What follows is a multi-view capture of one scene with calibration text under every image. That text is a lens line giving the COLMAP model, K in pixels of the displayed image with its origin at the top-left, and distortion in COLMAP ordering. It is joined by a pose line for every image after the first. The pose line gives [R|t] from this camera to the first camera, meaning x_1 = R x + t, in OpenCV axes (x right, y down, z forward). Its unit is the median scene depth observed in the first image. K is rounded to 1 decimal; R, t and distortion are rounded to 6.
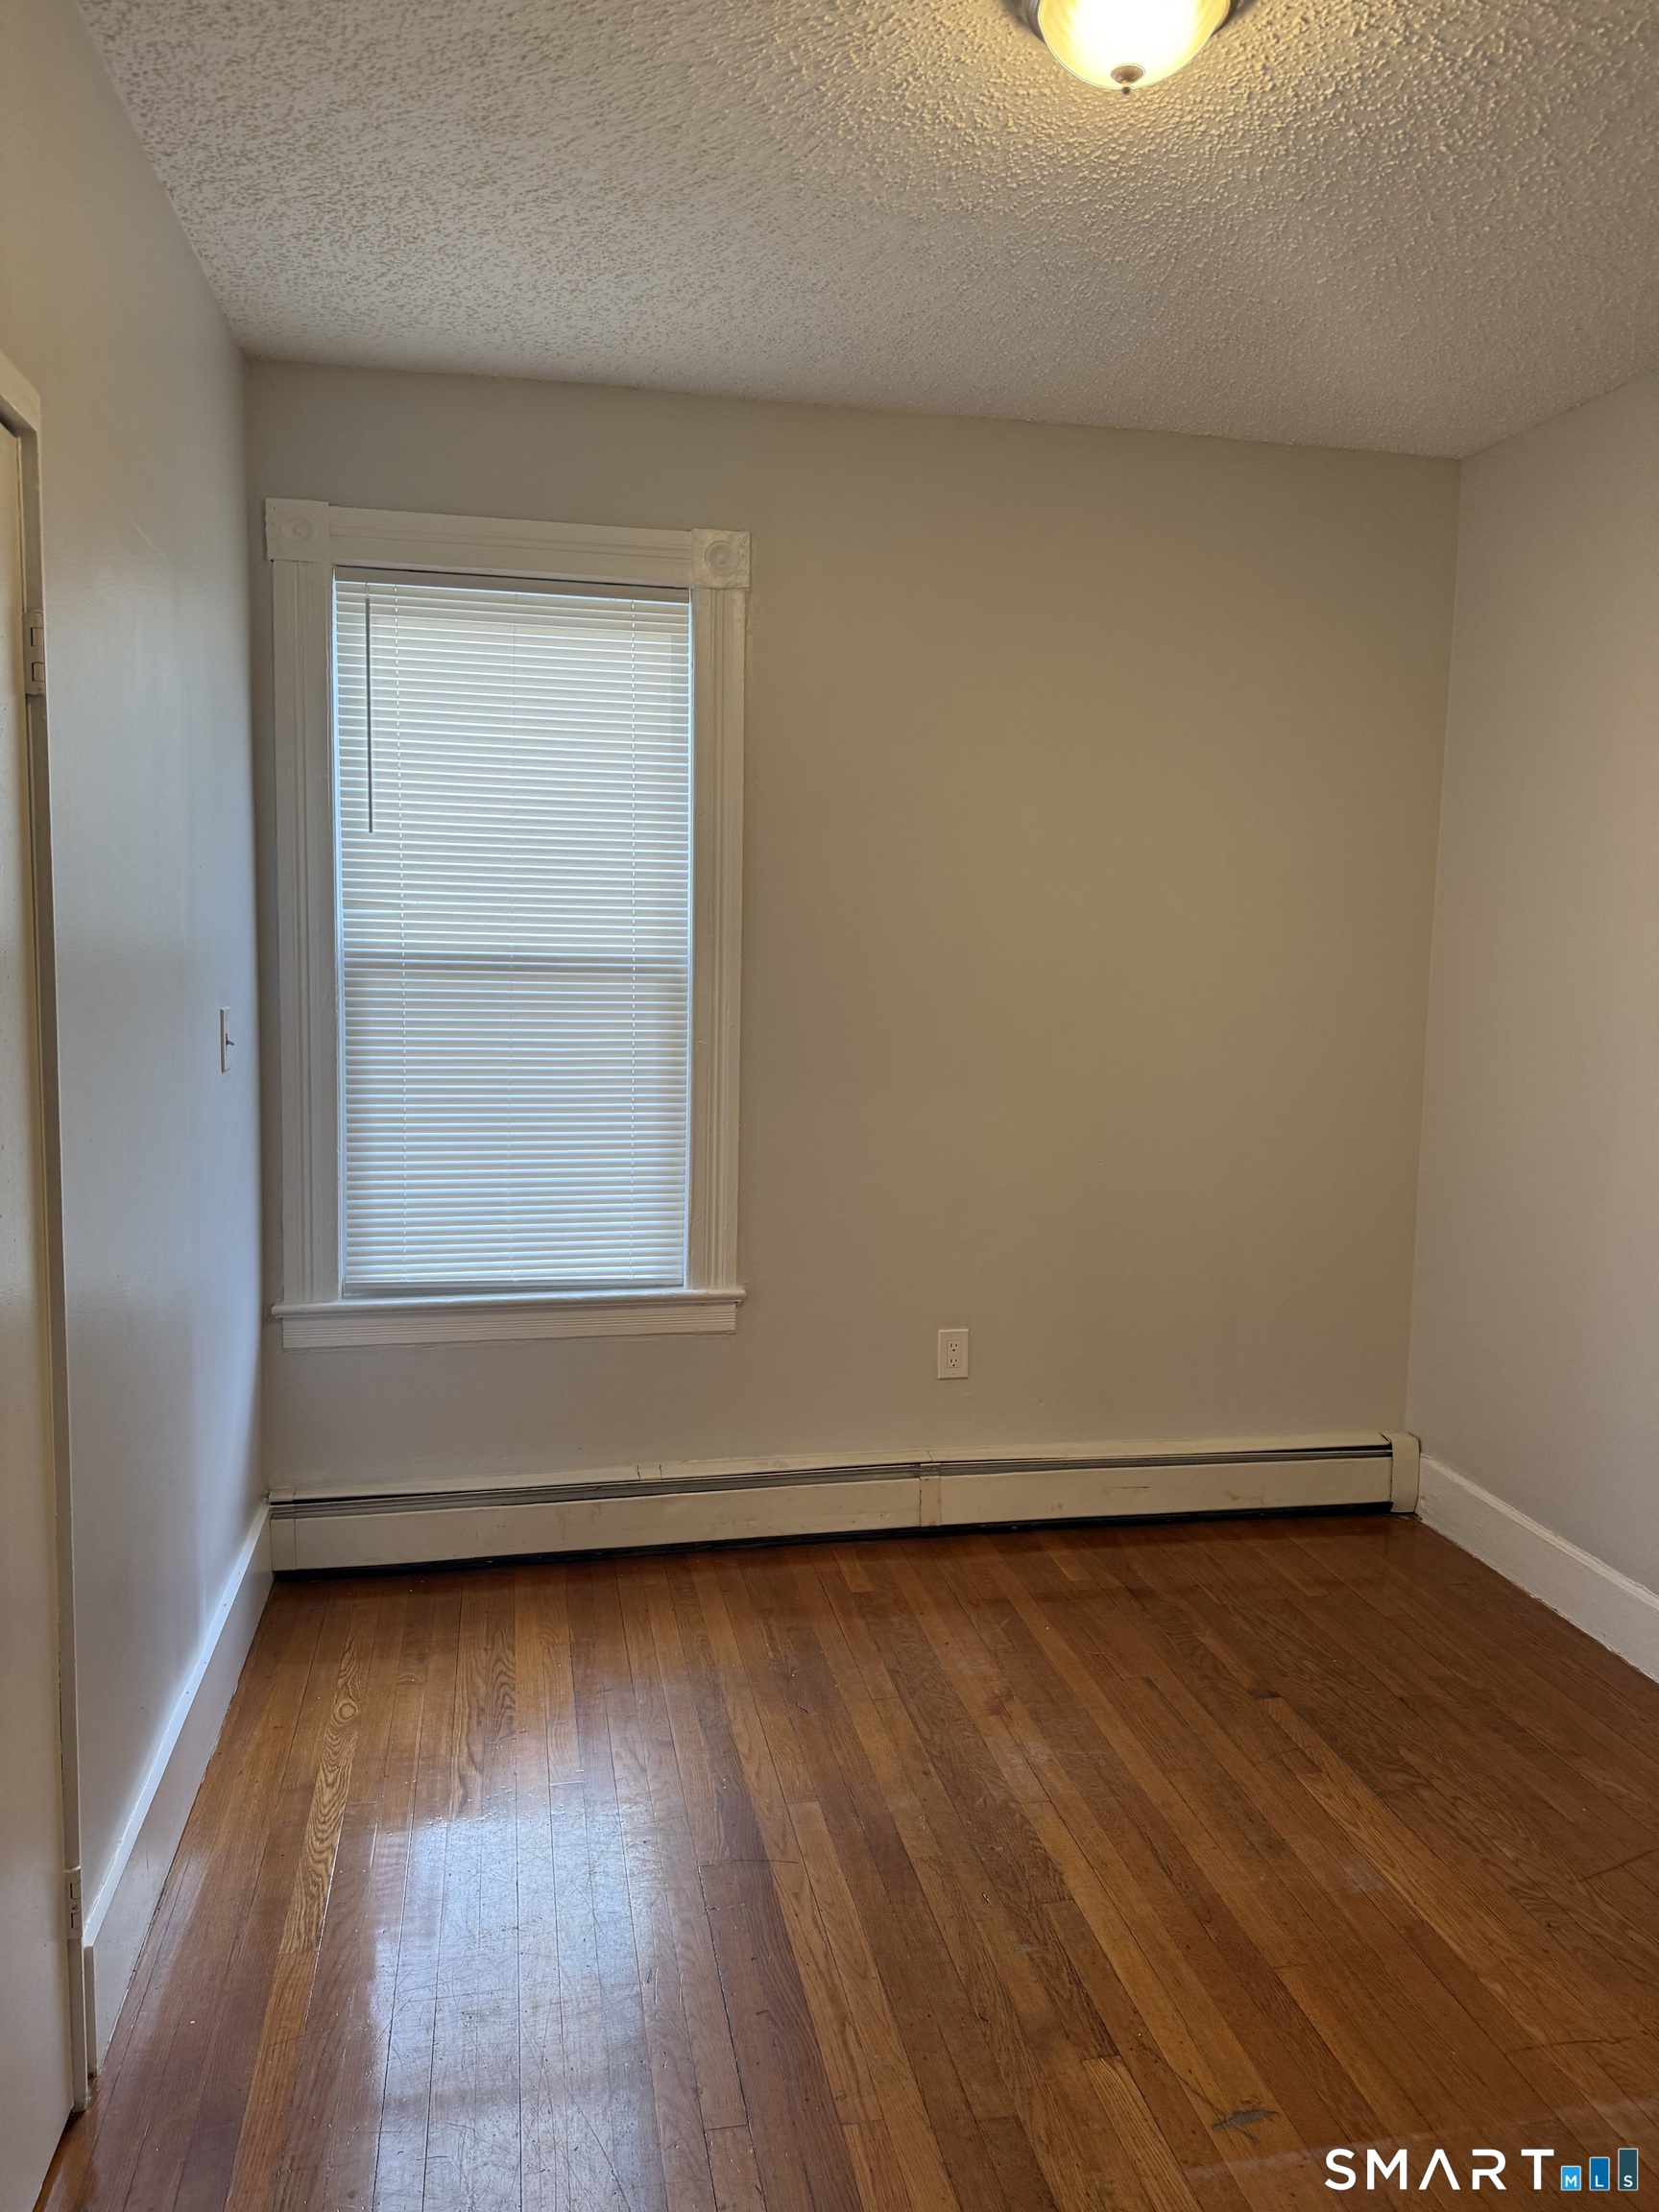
lens RADIAL K [[1531.5, 0, 777.1], [0, 1531.5, 1079.7], [0, 0, 1]] dist [0.022834, -0.001909]
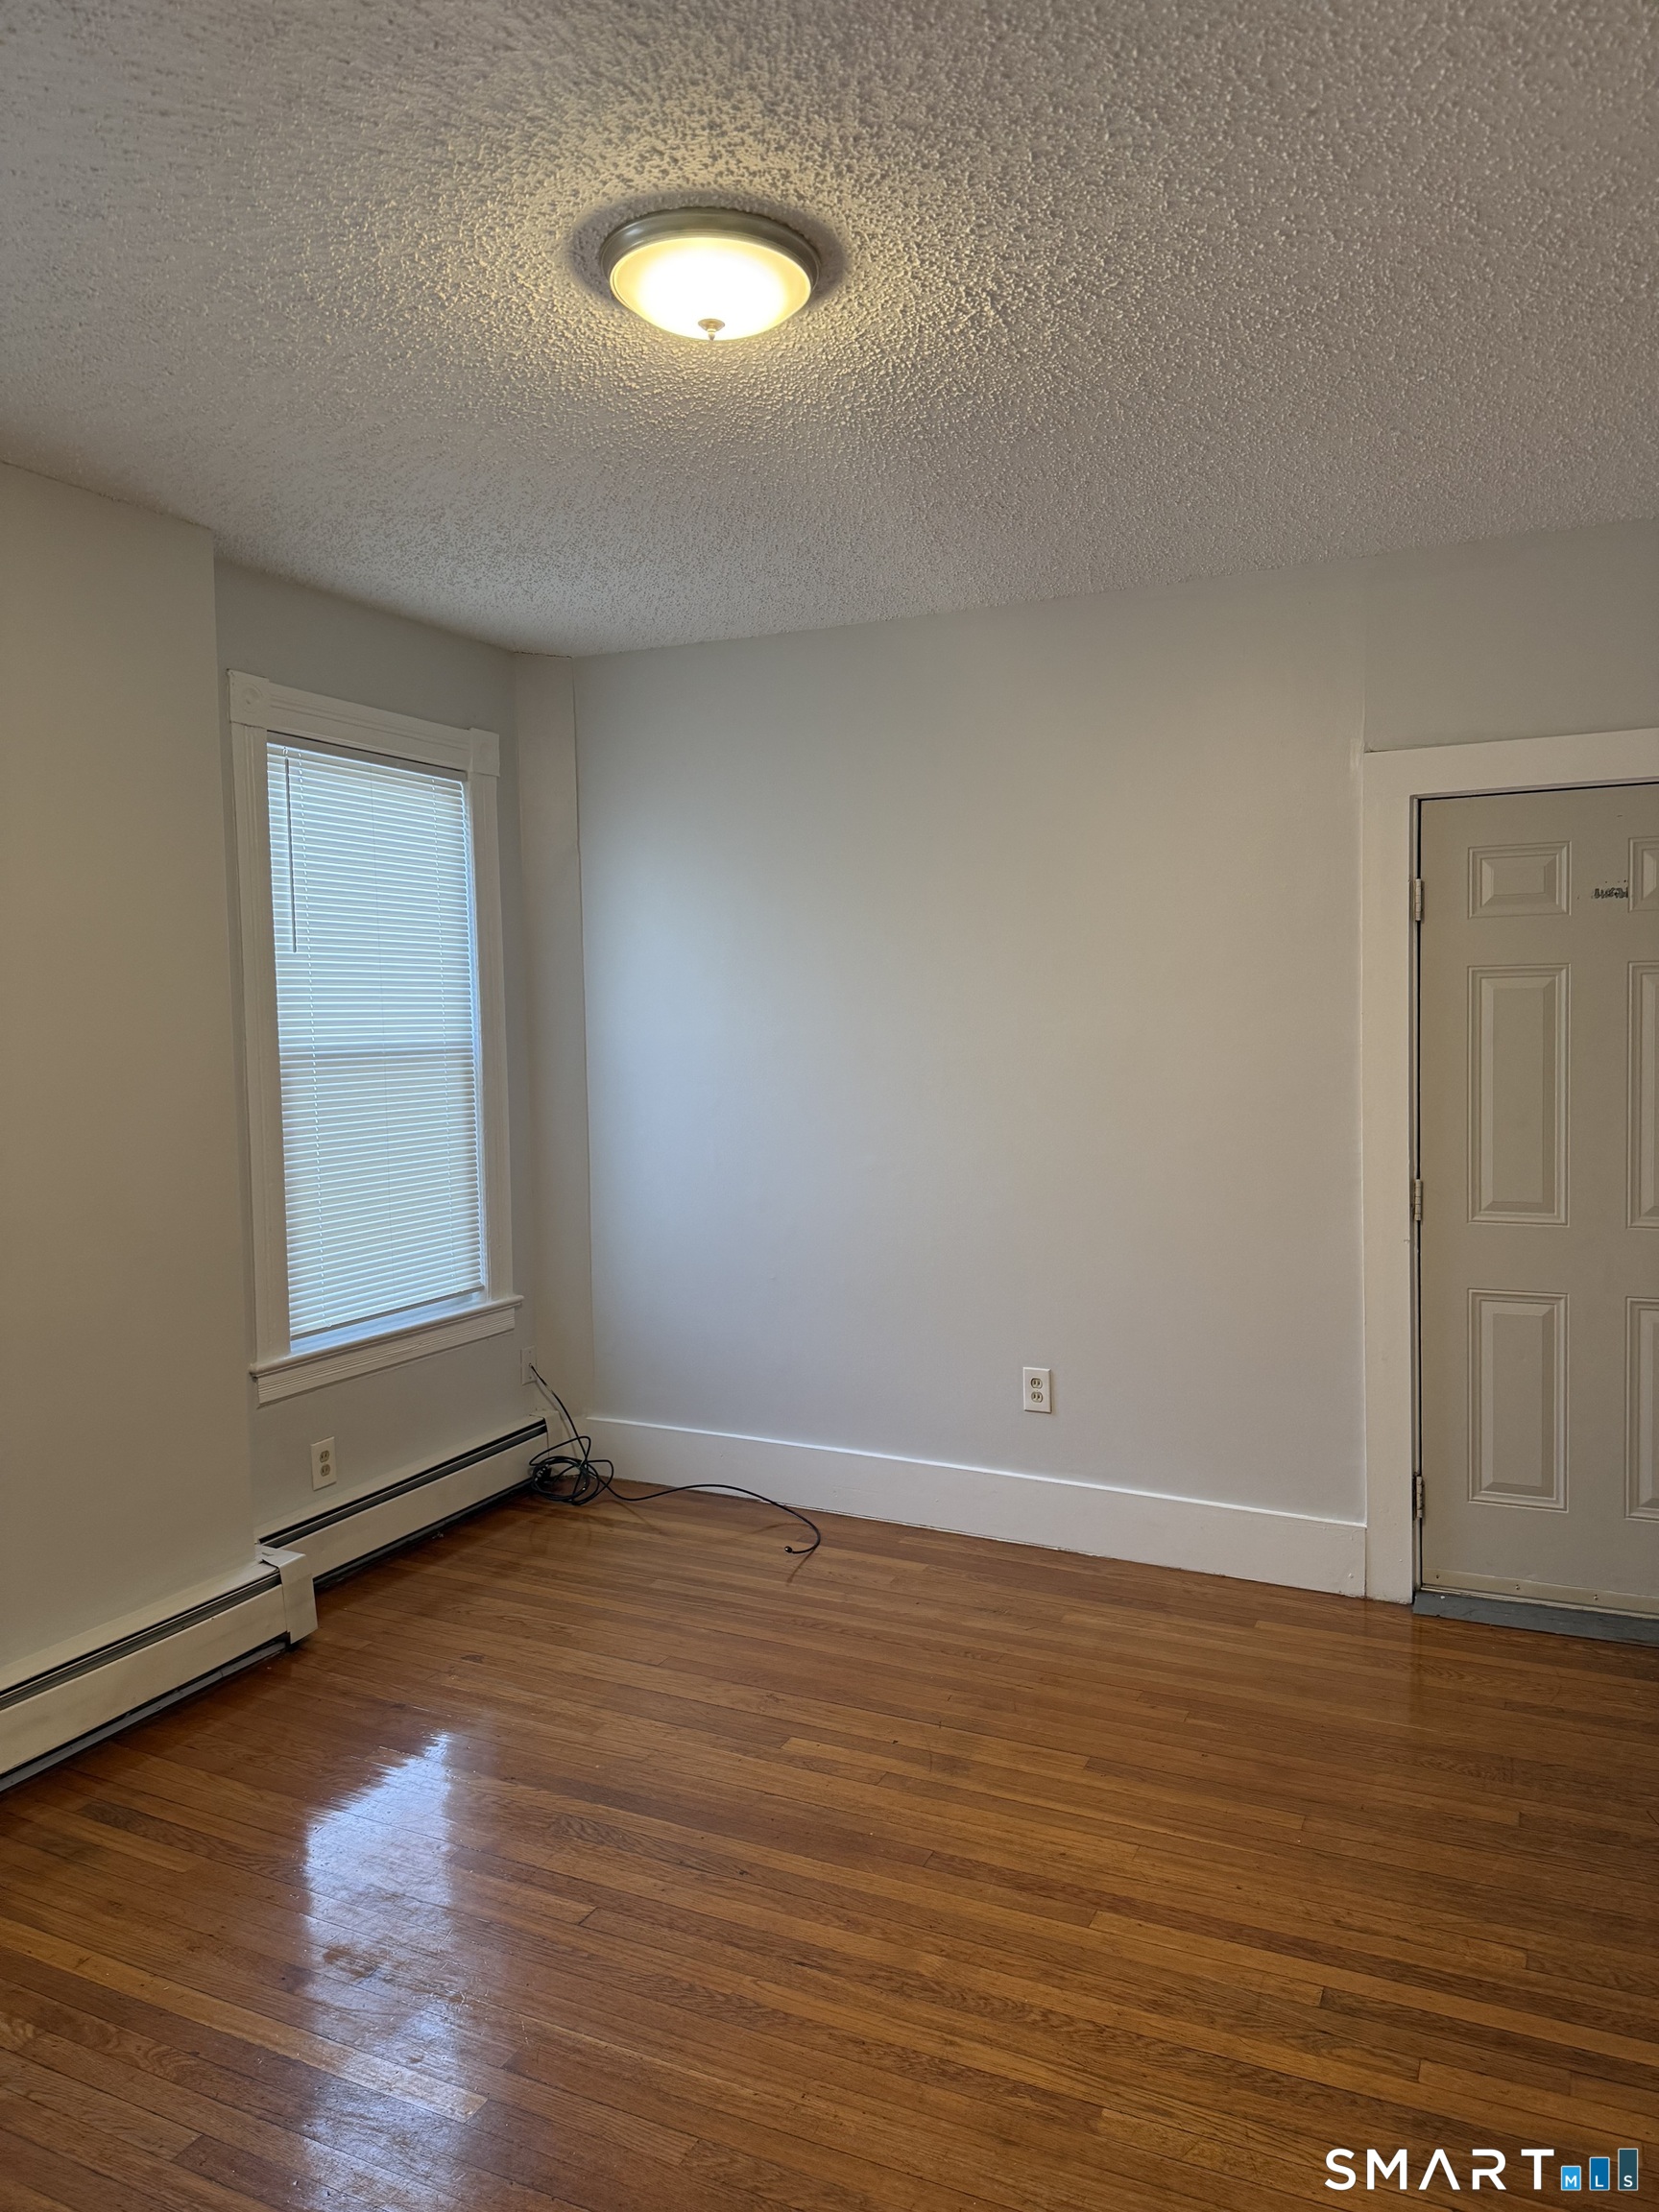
lens RADIAL K [[1543.2, 0, 834.9], [0, 1543.2, 1095.0], [0, 0, 1]] dist [0.005711, -0.018828]
pose [[0.652632, -0.061404, 0.755183, -0.882794], [0.103094, 0.994638, -0.008220, 0.003899], [-0.750629, 0.083220, 0.655462, -0.097854]]
